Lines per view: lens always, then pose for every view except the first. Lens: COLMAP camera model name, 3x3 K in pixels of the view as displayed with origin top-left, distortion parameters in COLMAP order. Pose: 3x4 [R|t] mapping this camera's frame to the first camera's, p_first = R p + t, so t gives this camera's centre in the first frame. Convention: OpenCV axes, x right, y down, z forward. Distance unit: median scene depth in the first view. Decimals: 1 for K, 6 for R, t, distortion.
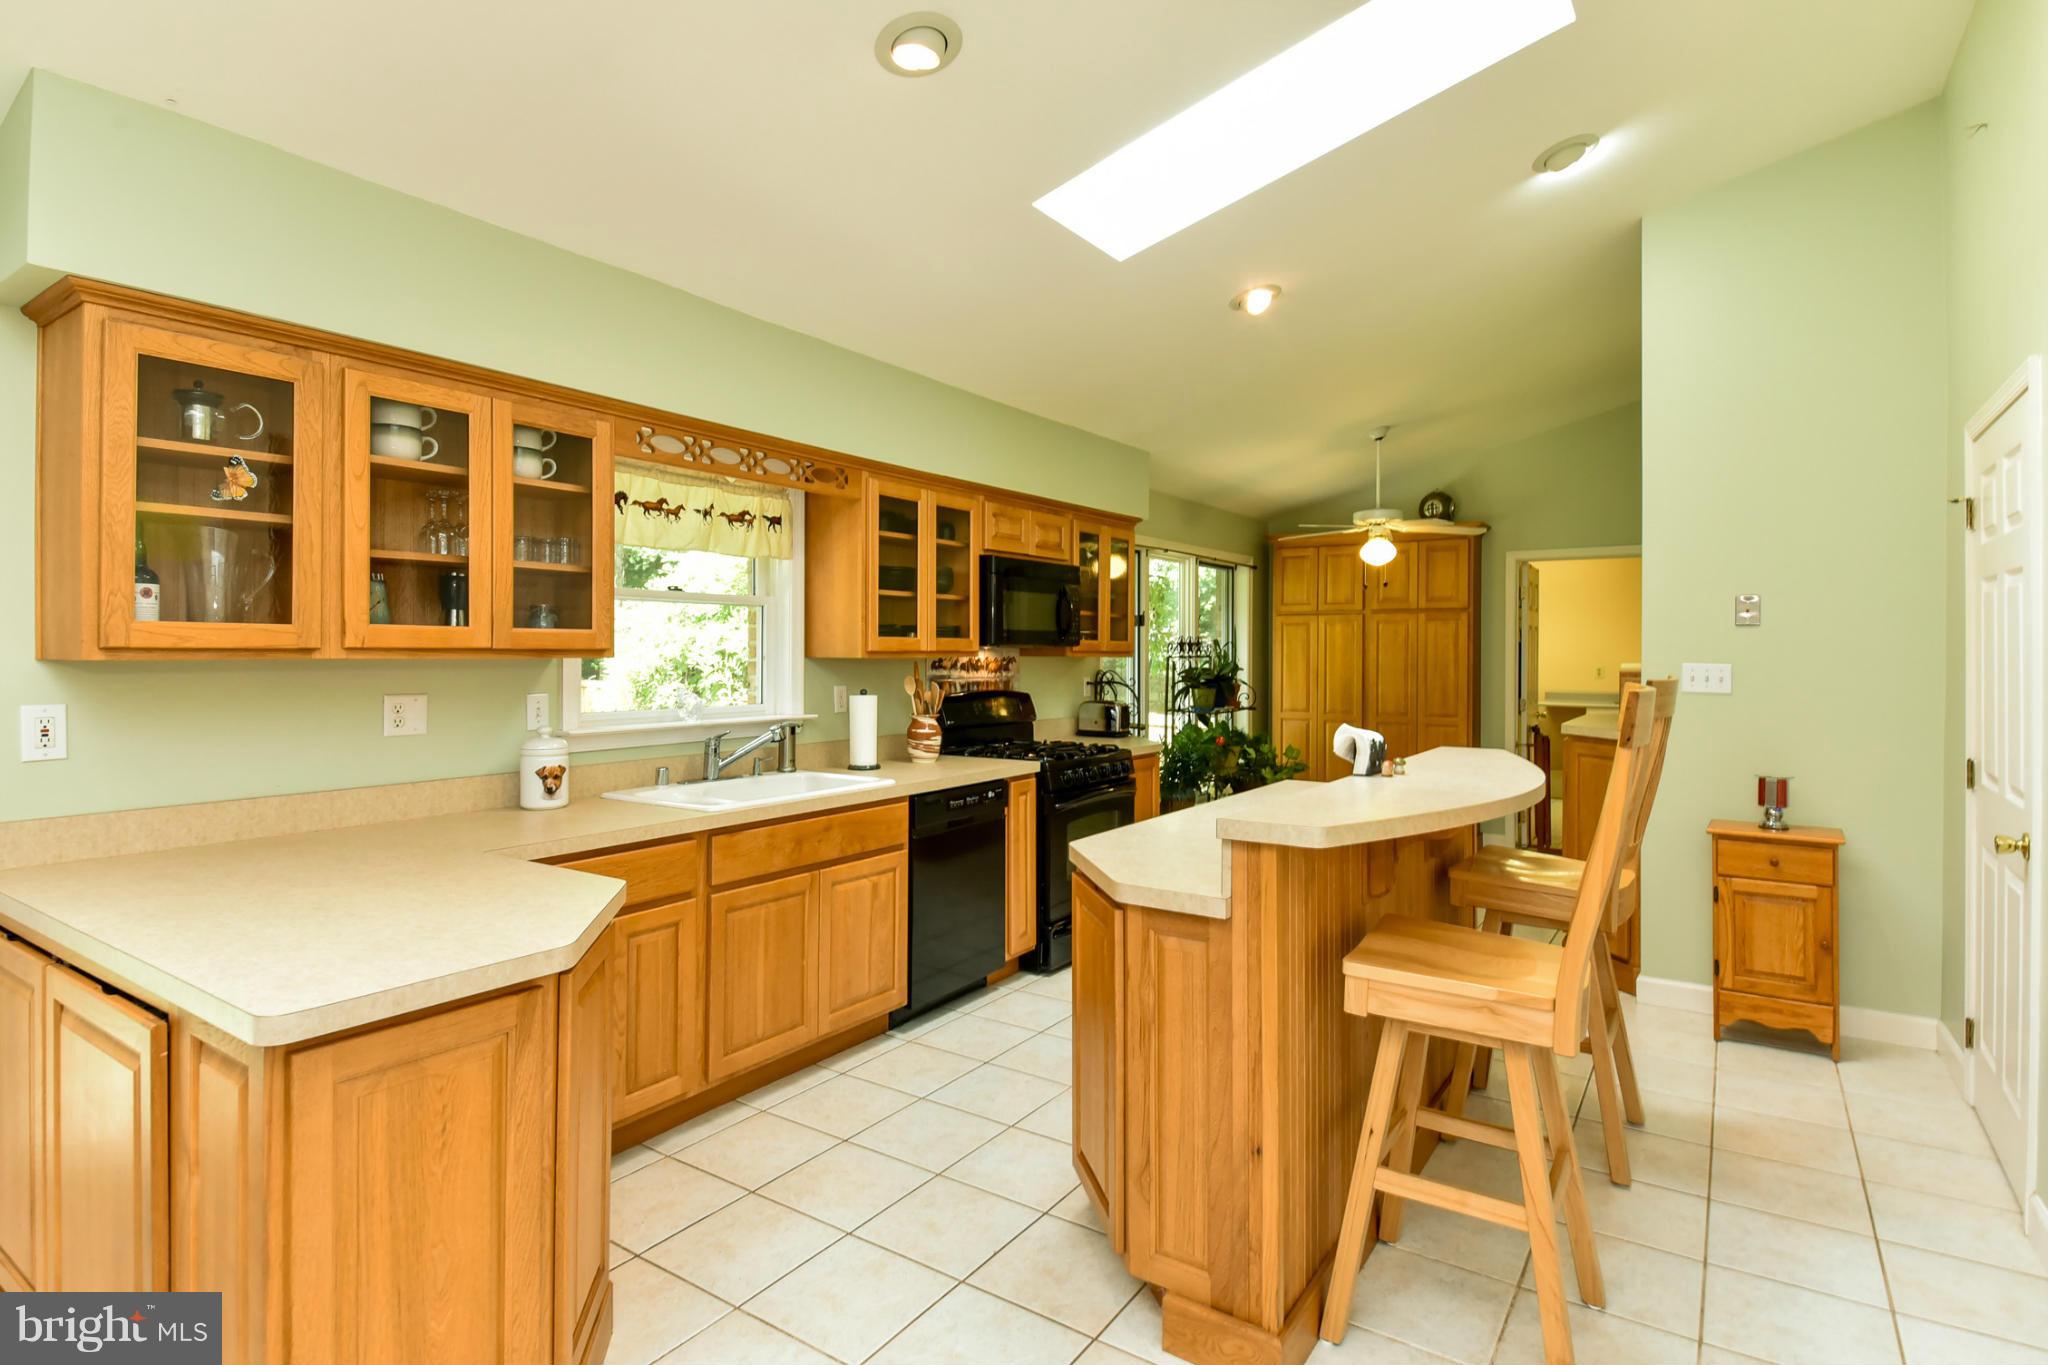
lens RADIAL K [[1003.9, 0, 1010.7], [0, 1003.9, 665.2], [0, 0, 1]] dist [0.028572, -0.000788]
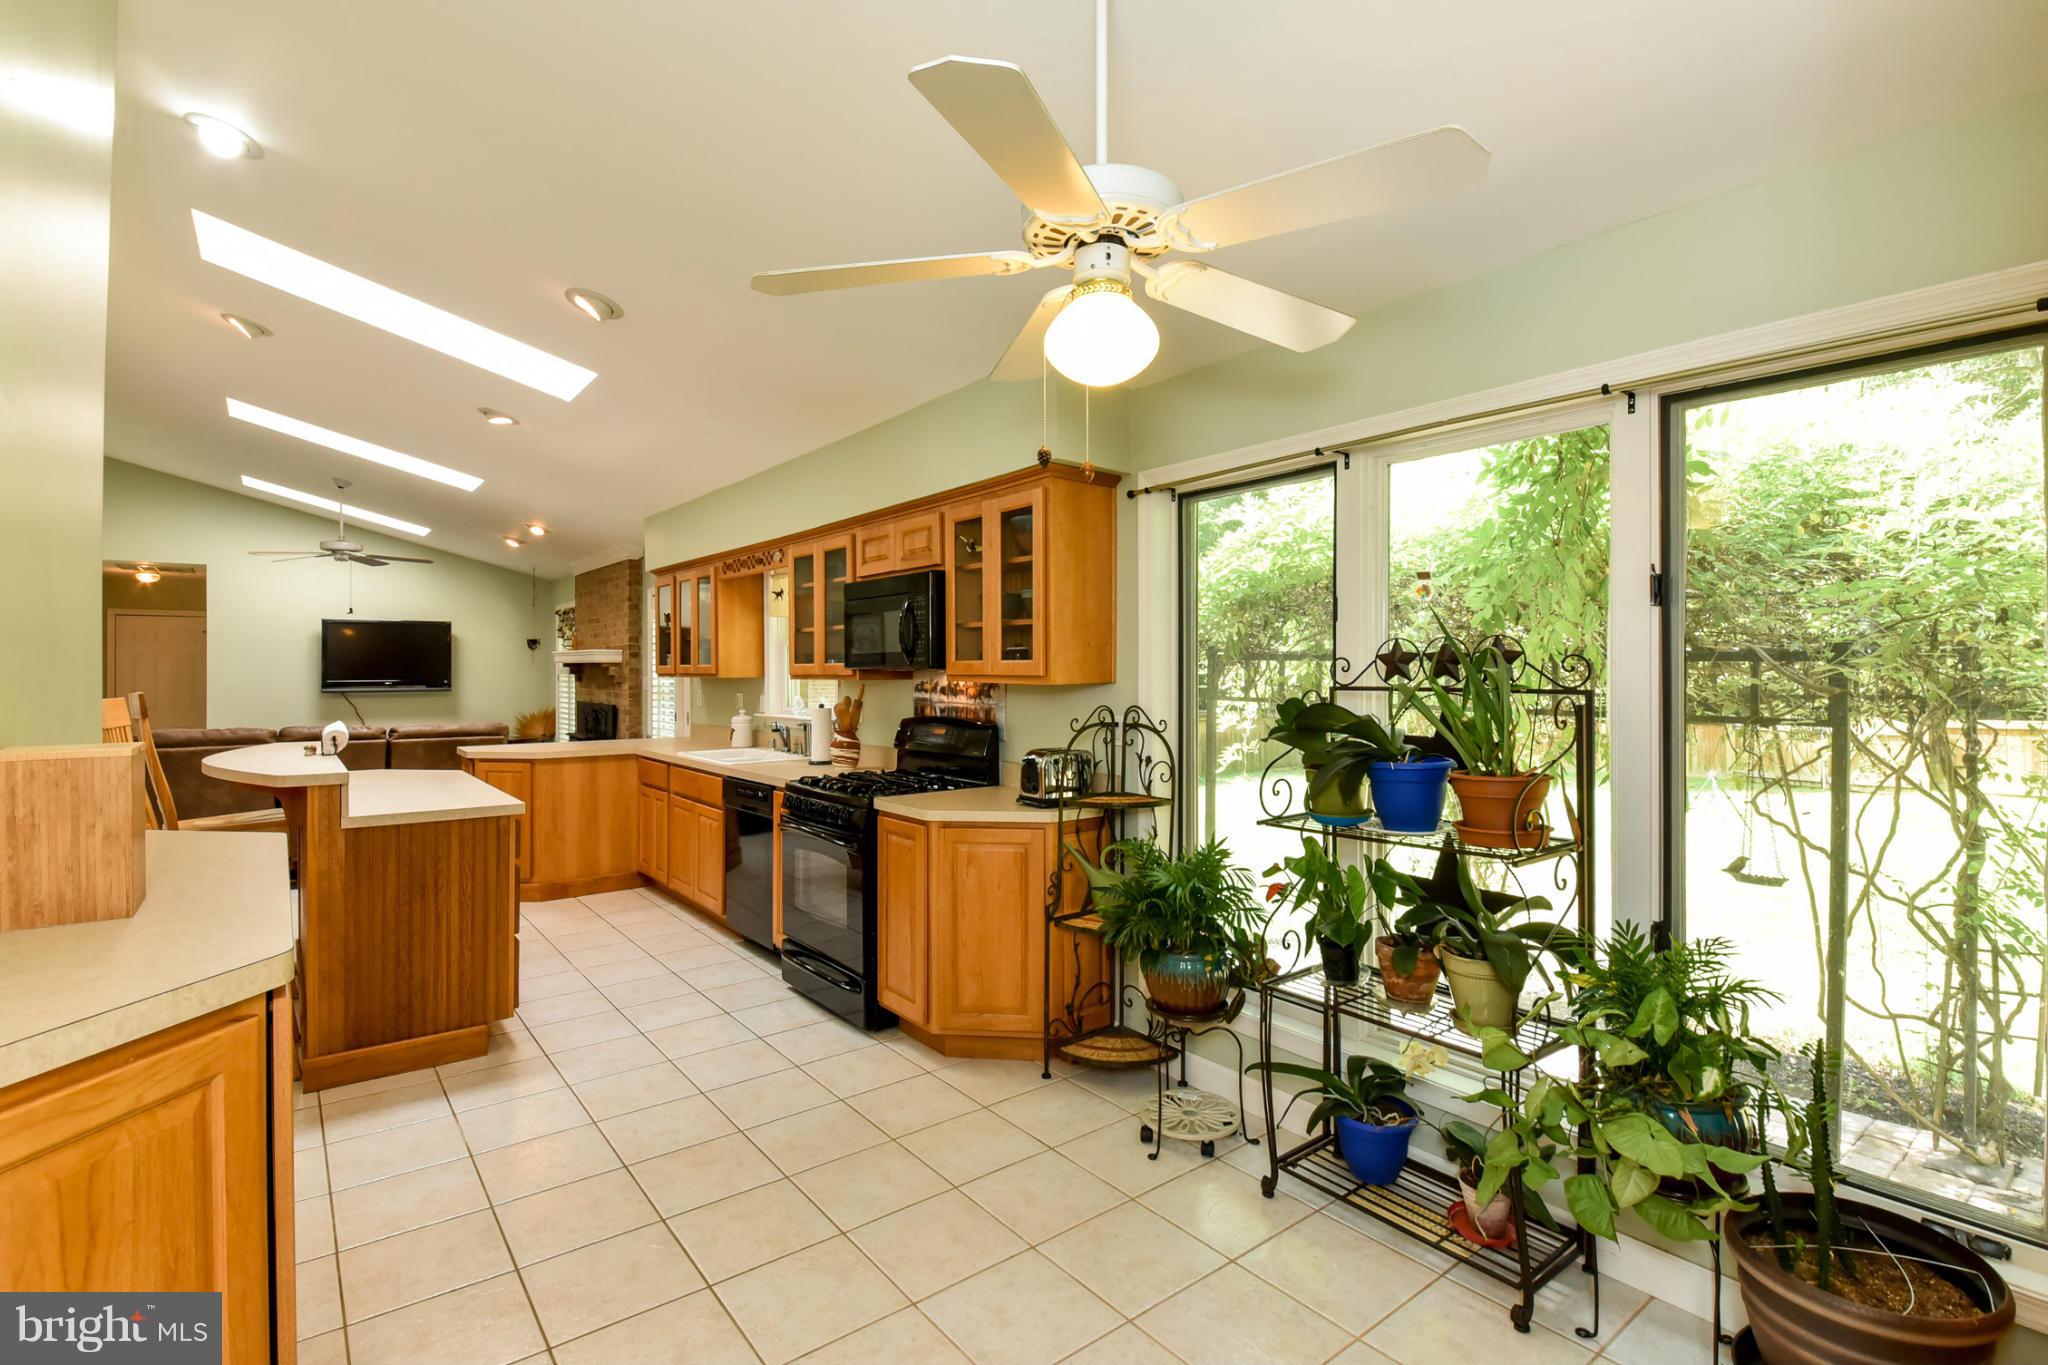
lens RADIAL K [[964.7, 0, 1039.1], [0, 964.7, 678.1], [0, 0, 1]] dist [0.010669, -0.000320]
pose [[-0.276700, 0.004008, -0.960948, 0.843253], [-0.011940, 0.999900, 0.007608, -0.019162], [0.960882, 0.013579, -0.276625, 1.384430]]
